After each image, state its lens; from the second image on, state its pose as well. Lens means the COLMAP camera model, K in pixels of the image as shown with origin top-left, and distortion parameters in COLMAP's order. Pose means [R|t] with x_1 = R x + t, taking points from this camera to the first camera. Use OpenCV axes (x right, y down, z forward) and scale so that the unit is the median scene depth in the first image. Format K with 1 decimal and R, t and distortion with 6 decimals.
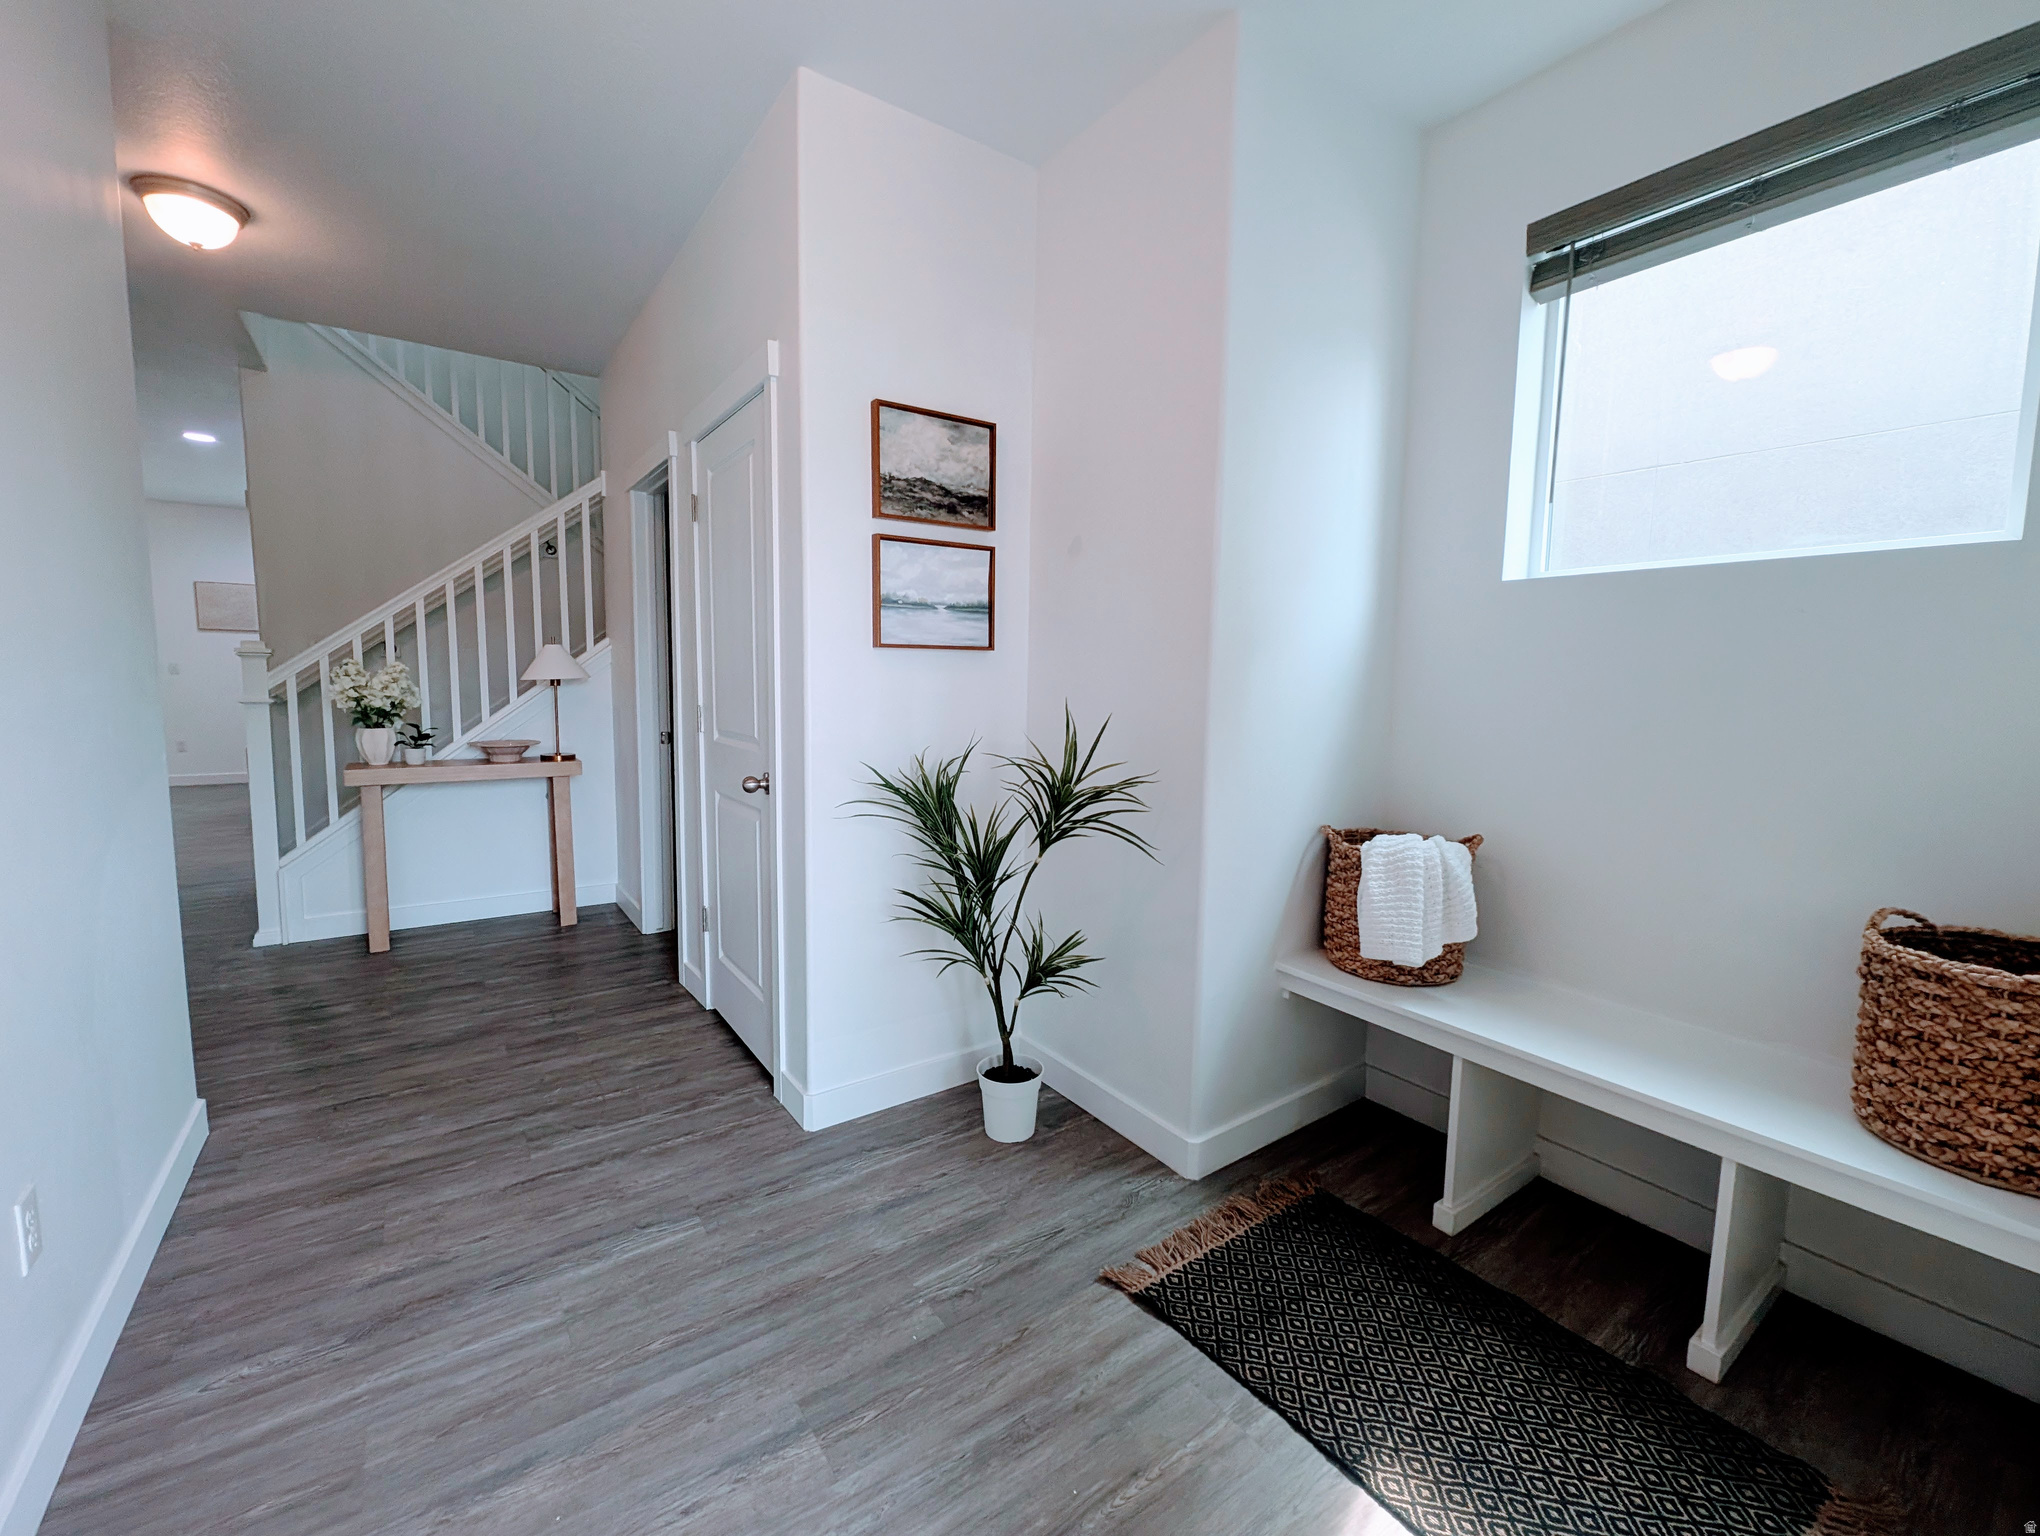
lens RADIAL K [[854.6, 0, 1021.4], [0, 854.6, 763.6], [0, 0, 1]] dist [0.011048, -0.000641]
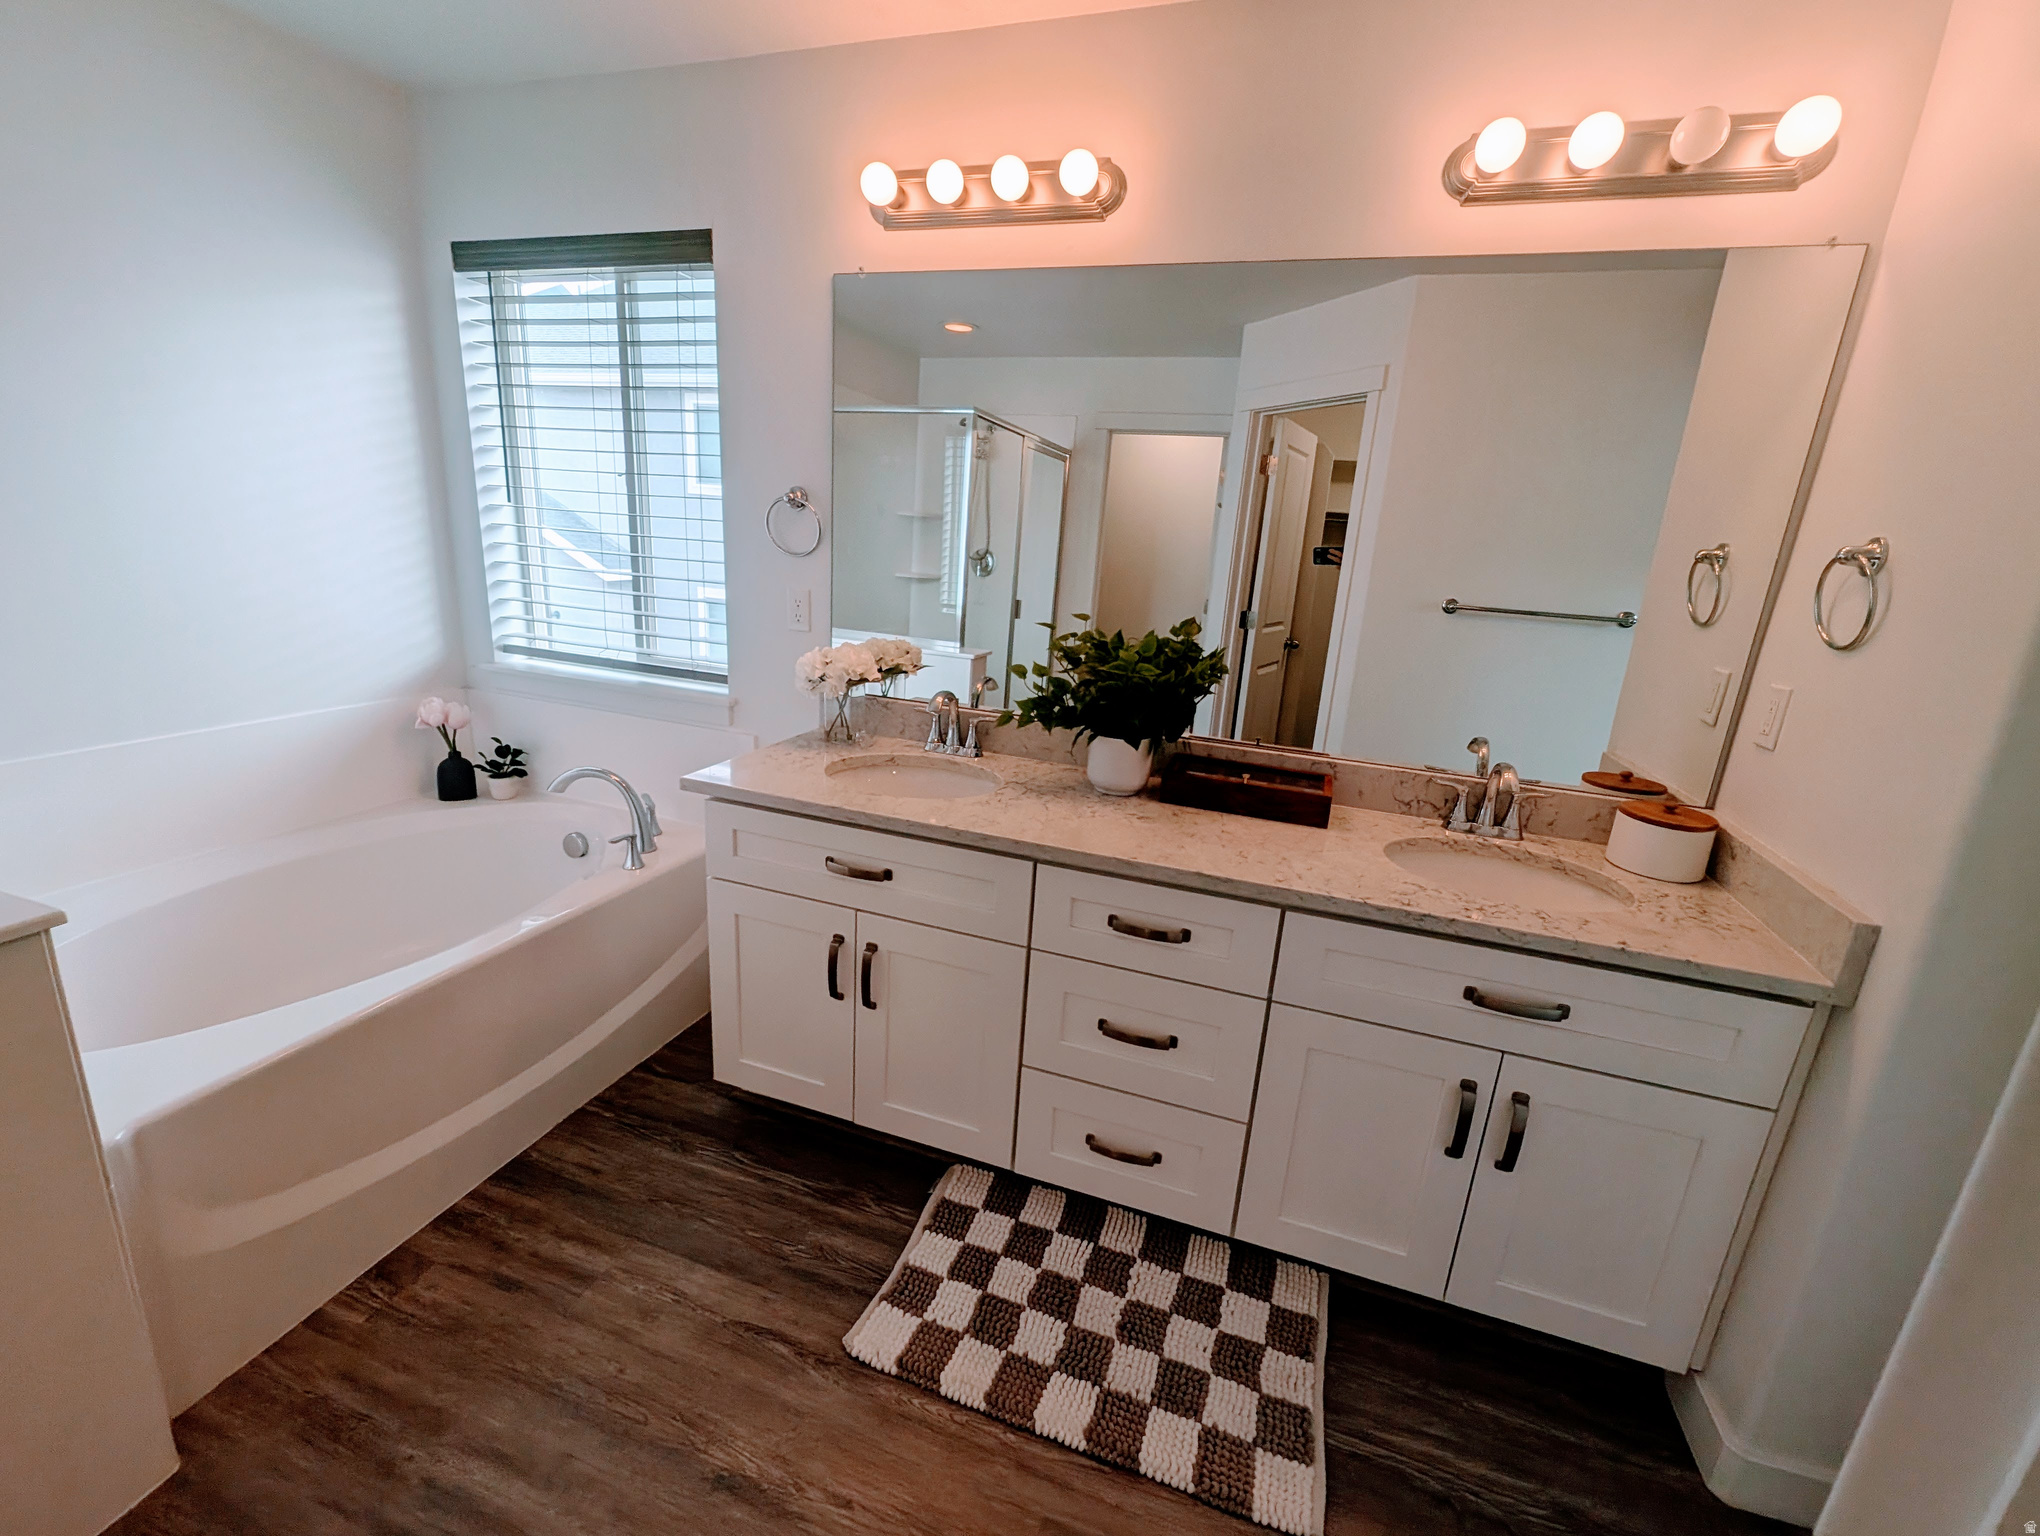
lens RADIAL K [[854.6, 0, 1020.0], [0, 854.6, 767.4], [0, 0, 1]] dist [0.011048, -0.000641]
pose [[0.588622, 0.235797, -0.773255, 0.935426], [-0.138138, 0.971786, 0.191182, -0.177302], [0.796518, -0.005718, 0.604587, 0.981050]]
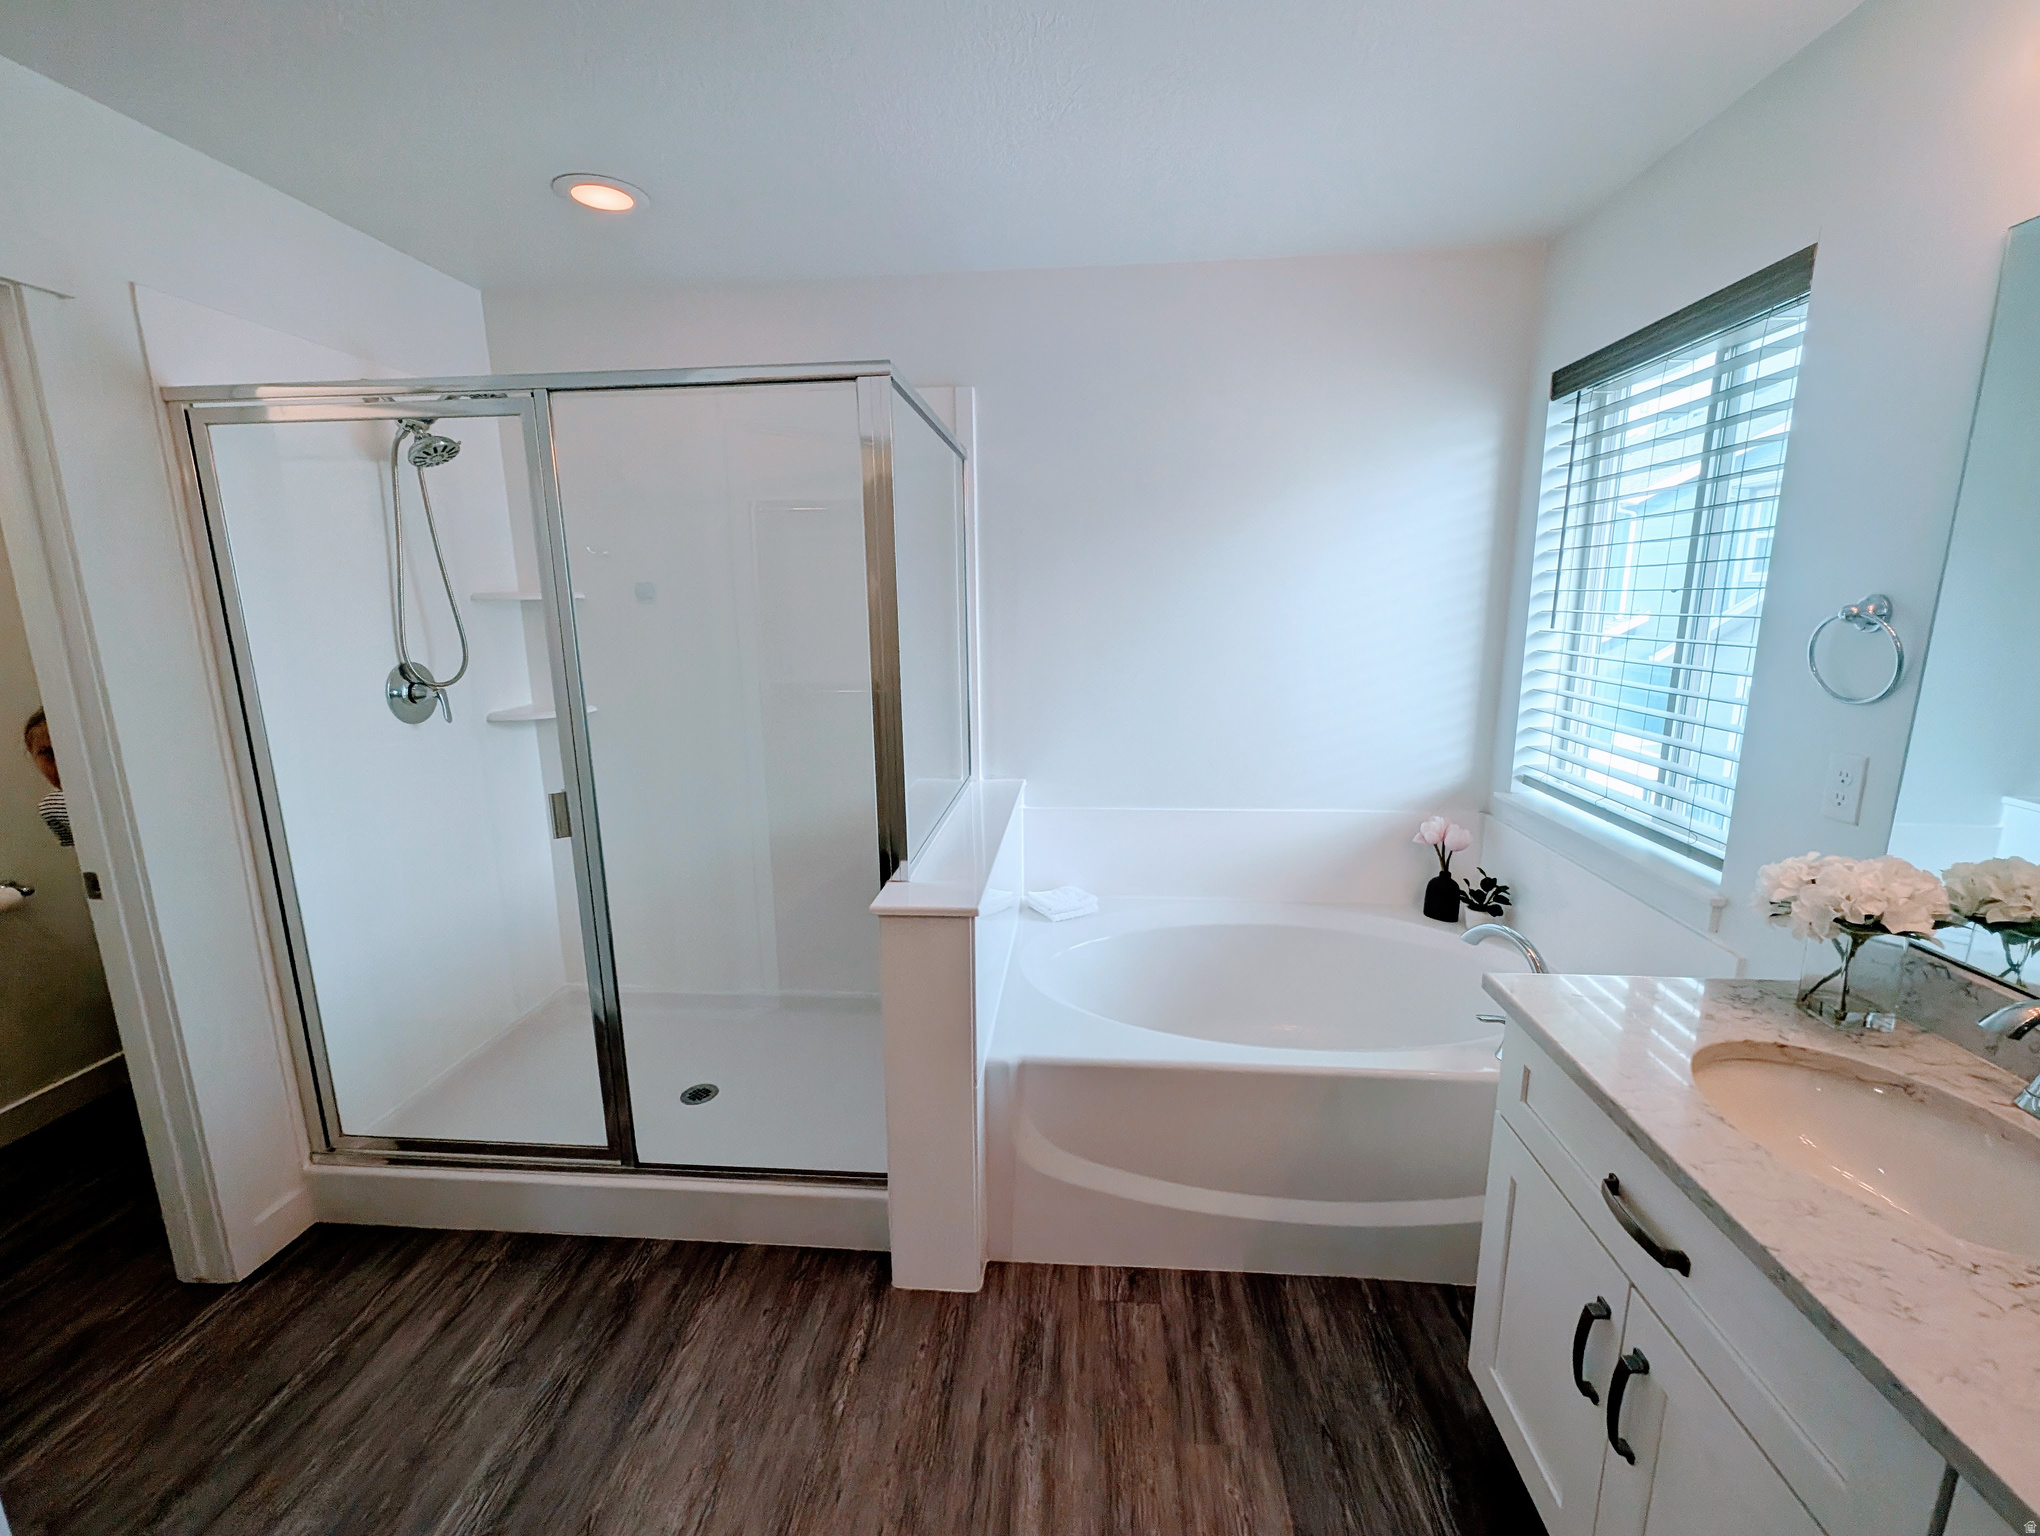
lens RADIAL K [[854.6, 0, 1023.3], [0, 854.6, 766.1], [0, 0, 1]] dist [0.011048, -0.000641]
pose [[-0.640453, 0.139620, -0.755199, 0.751756], [-0.083185, 0.964939, 0.248943, -0.287378], [0.763479, 0.222258, -0.606384, 1.467000]]
